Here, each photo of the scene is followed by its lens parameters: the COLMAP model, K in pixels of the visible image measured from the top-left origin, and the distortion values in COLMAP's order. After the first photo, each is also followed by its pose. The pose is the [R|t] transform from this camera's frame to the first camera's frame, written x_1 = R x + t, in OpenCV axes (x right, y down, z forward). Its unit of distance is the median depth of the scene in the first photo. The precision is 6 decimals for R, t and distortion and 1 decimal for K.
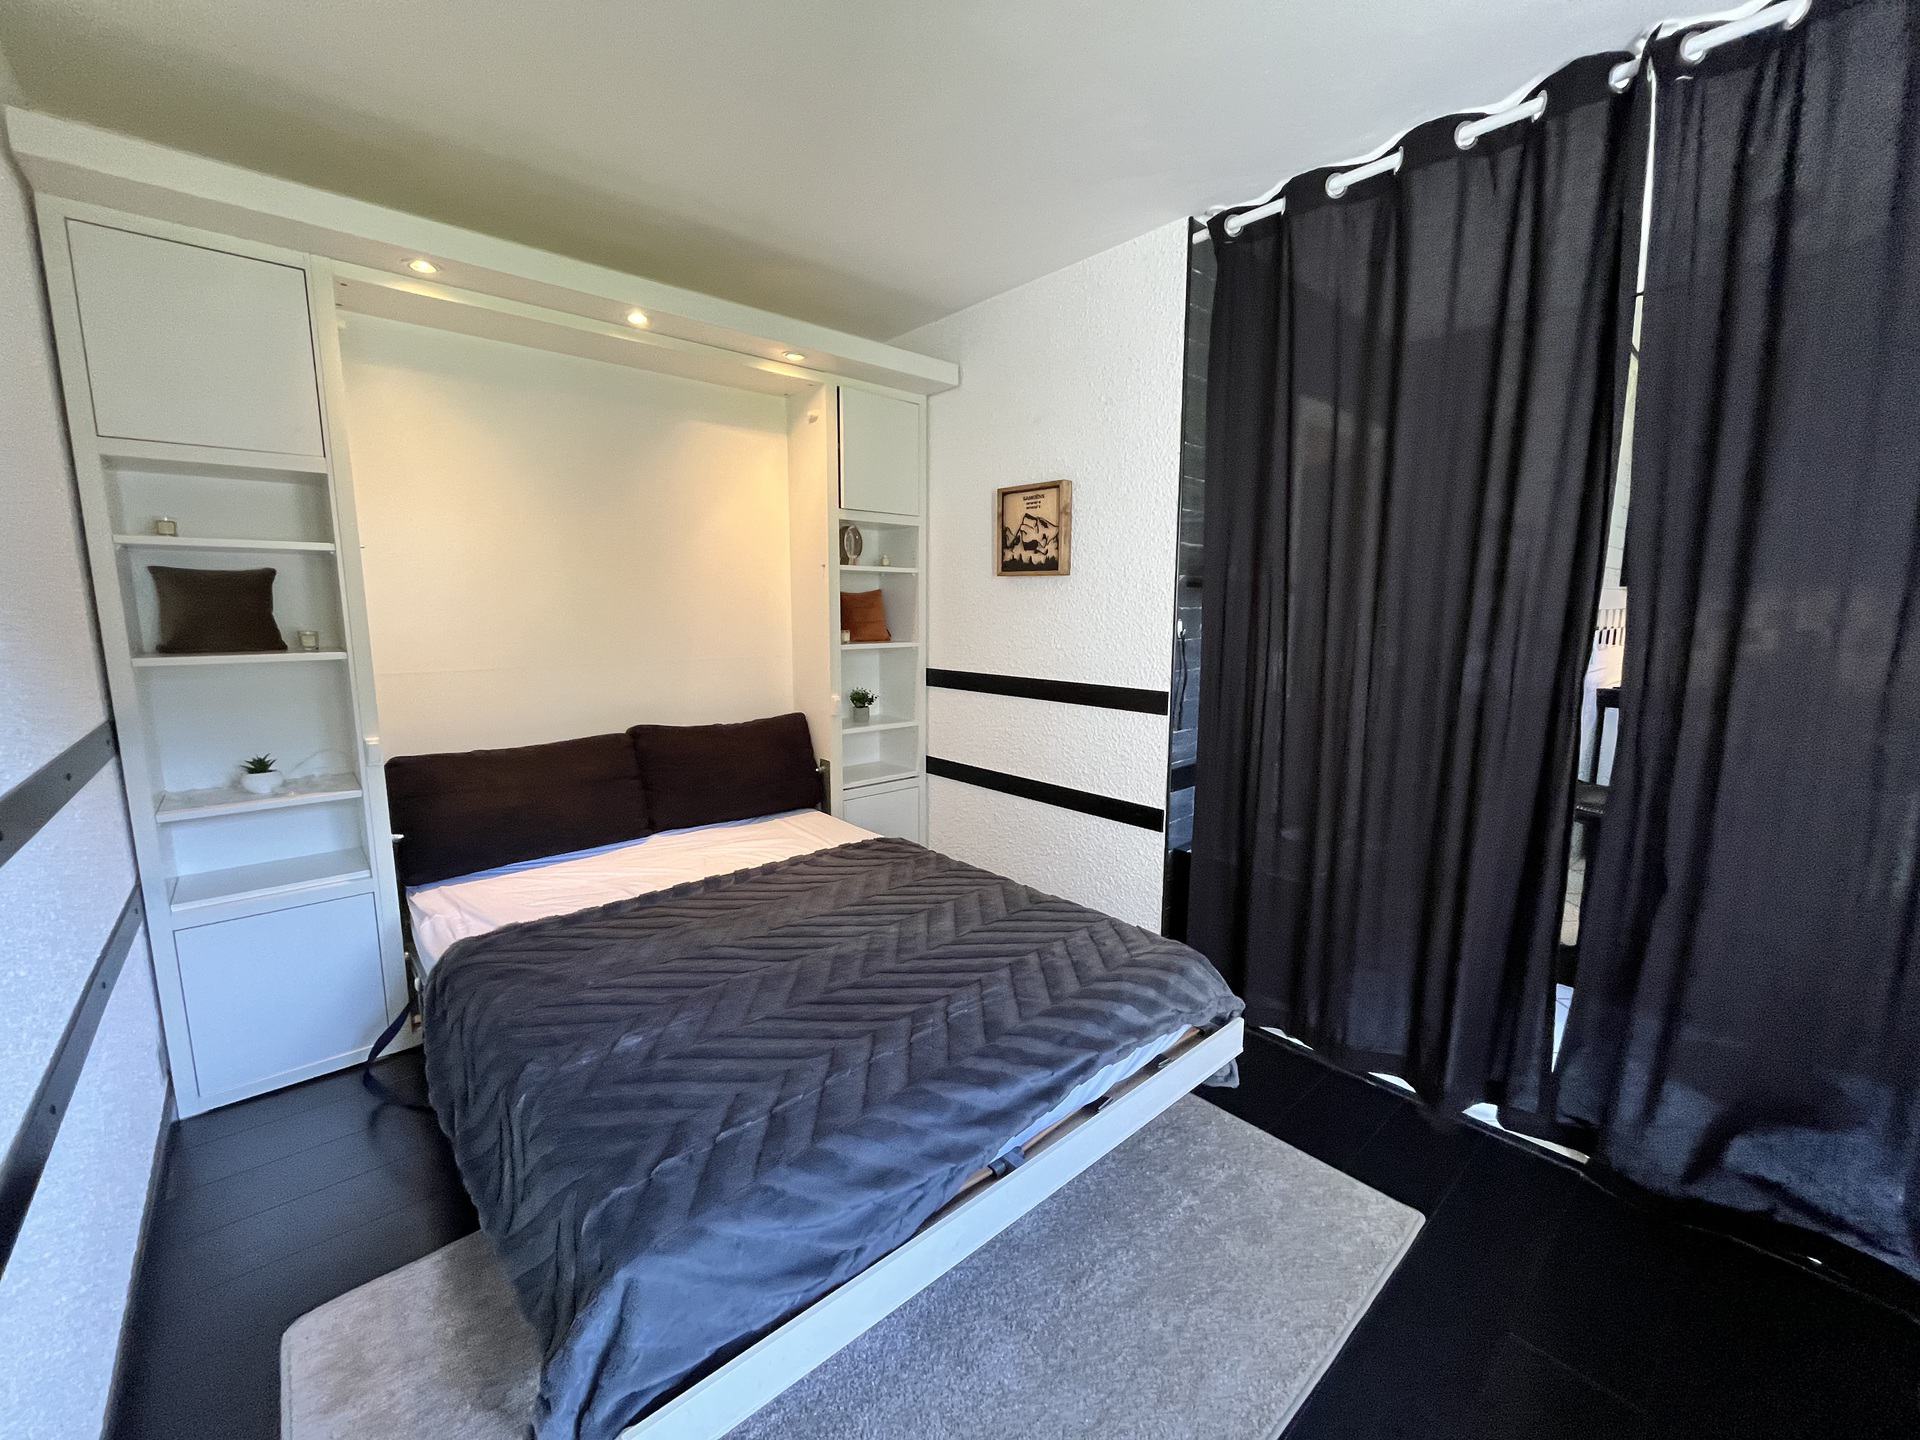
lens RADIAL K [[771.6, 0, 953.9], [0, 771.6, 714.5], [0, 0, 1]] dist [-0.006792, 0.000945]
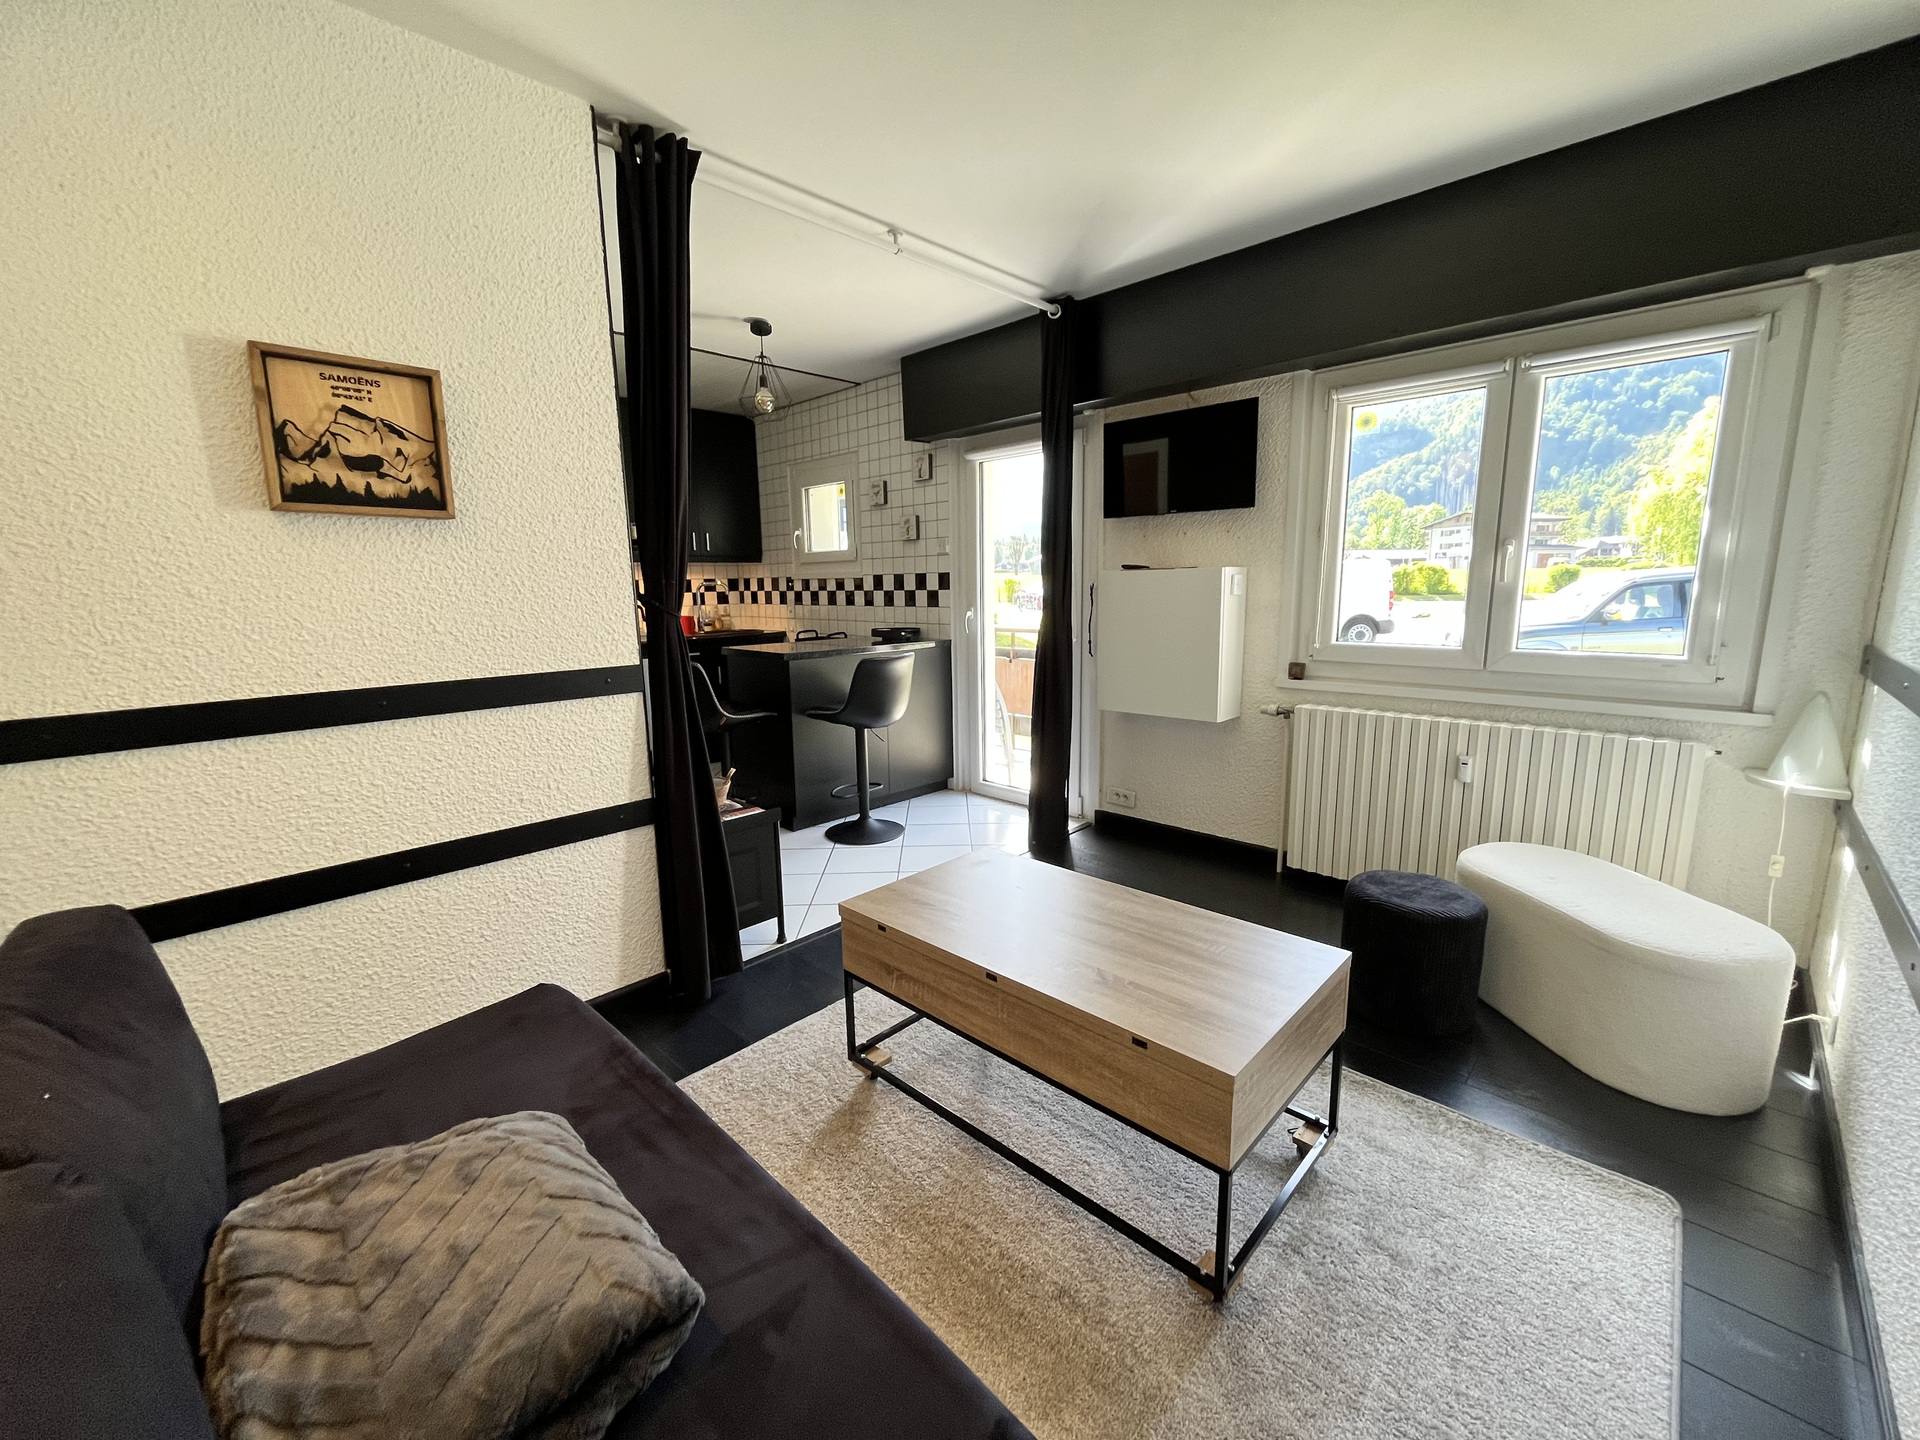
lens RADIAL K [[771.6, 0, 957.2], [0, 771.6, 717.8], [0, 0, 1]] dist [-0.006792, 0.000945]
pose [[-0.069314, -0.177221, 0.981727, -0.751868], [0.153083, 0.970549, 0.186011, -0.095504], [-0.985779, 0.163179, -0.040143, 0.835597]]
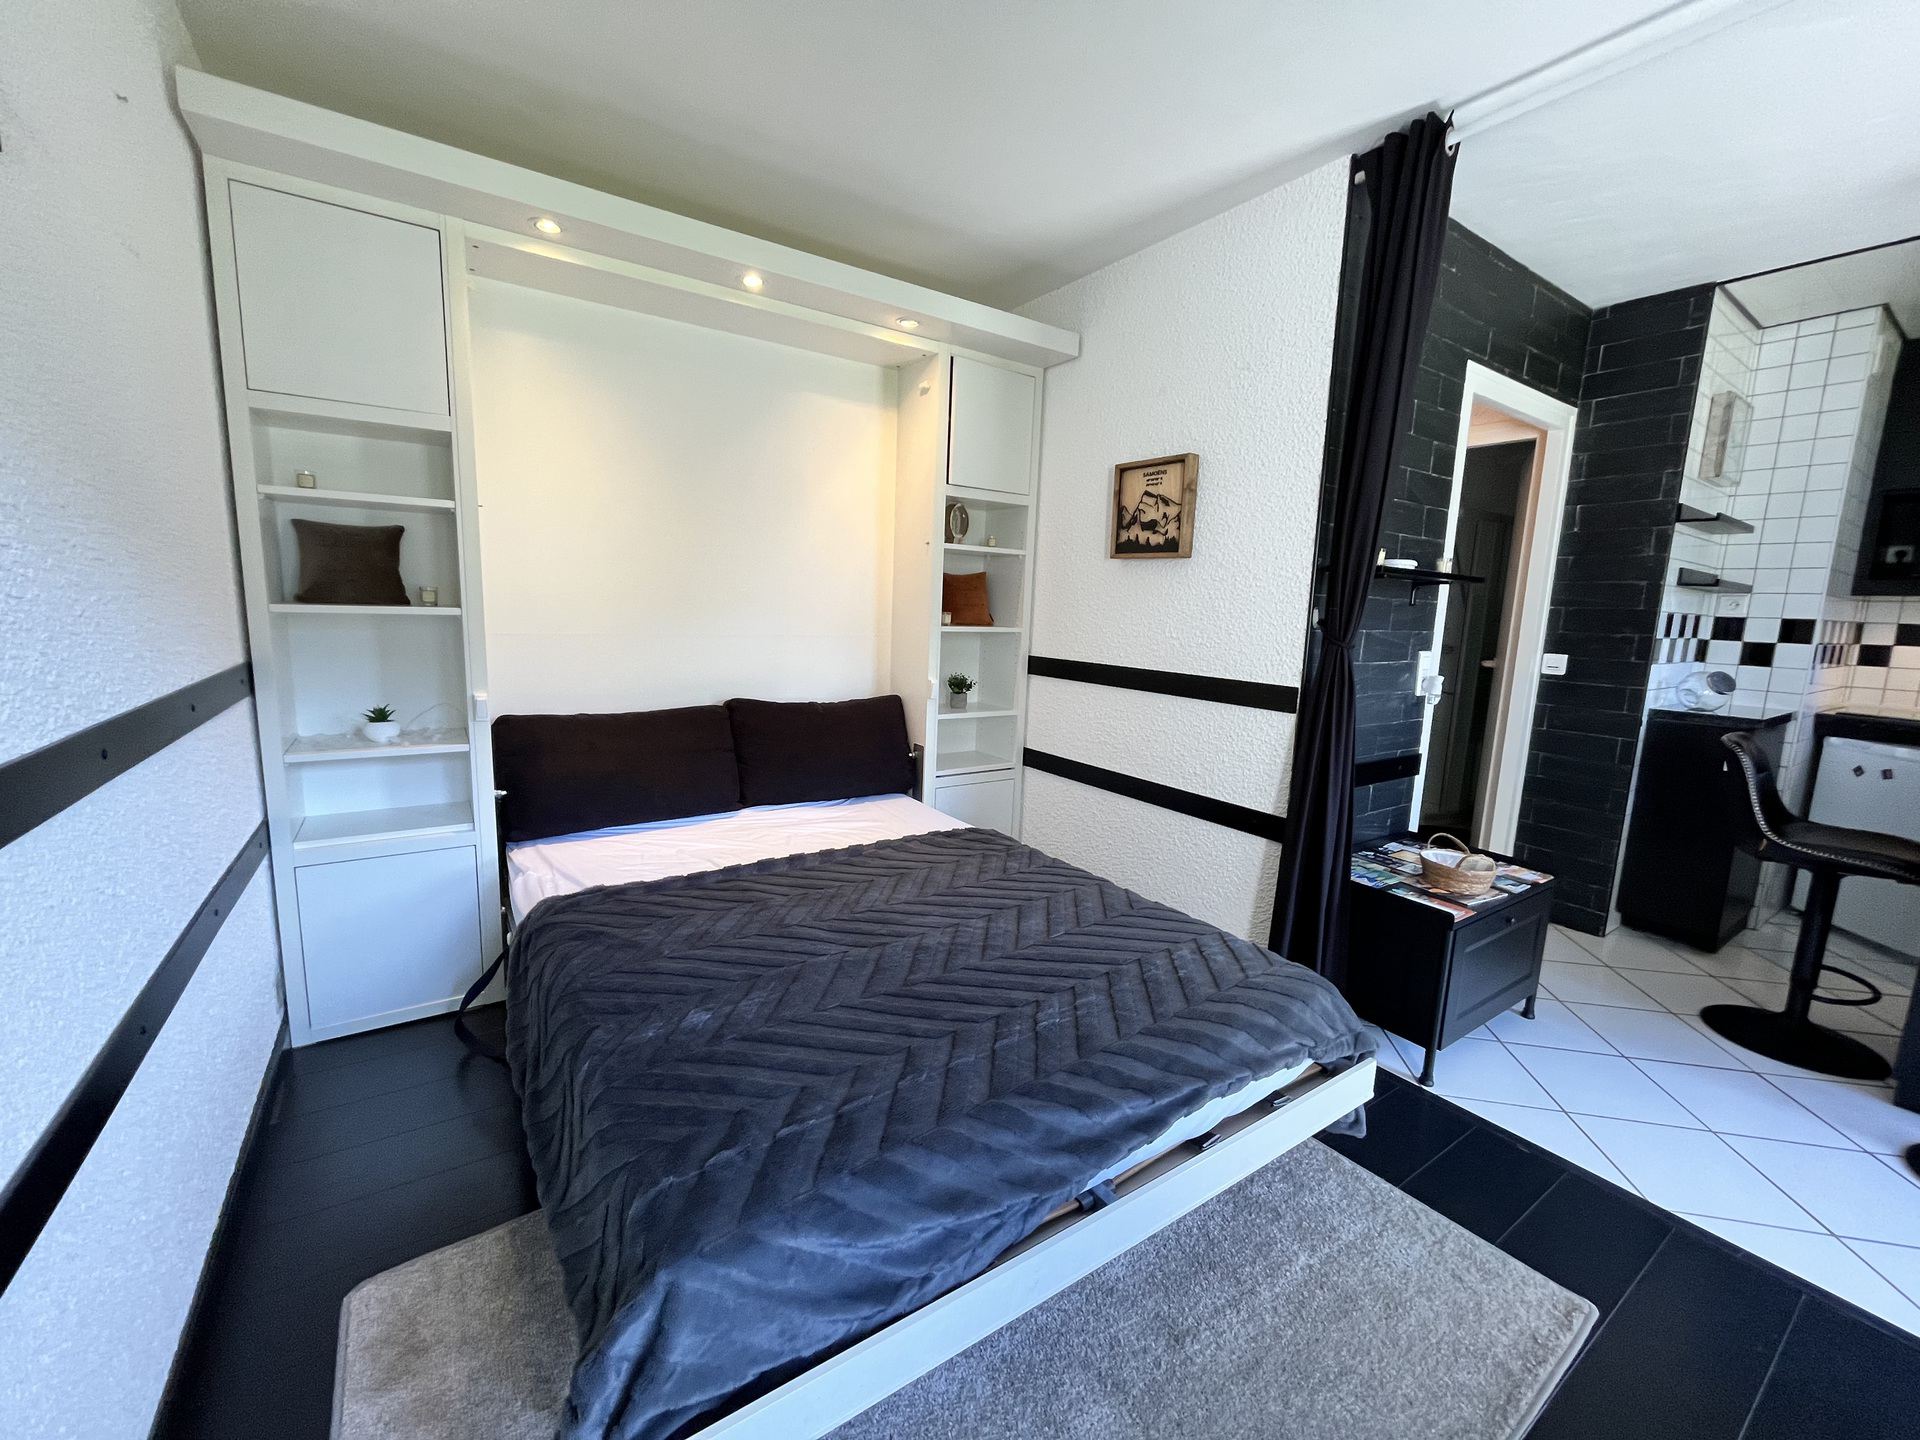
lens RADIAL K [[771.6, 0, 955.7], [0, 771.6, 716.0], [0, 0, 1]] dist [-0.006792, 0.000945]
pose [[0.991123, 0.052005, -0.122358, -0.007574], [-0.051675, 0.998647, 0.005873, 0.023067], [0.122498, 0.000502, 0.992469, 0.069491]]
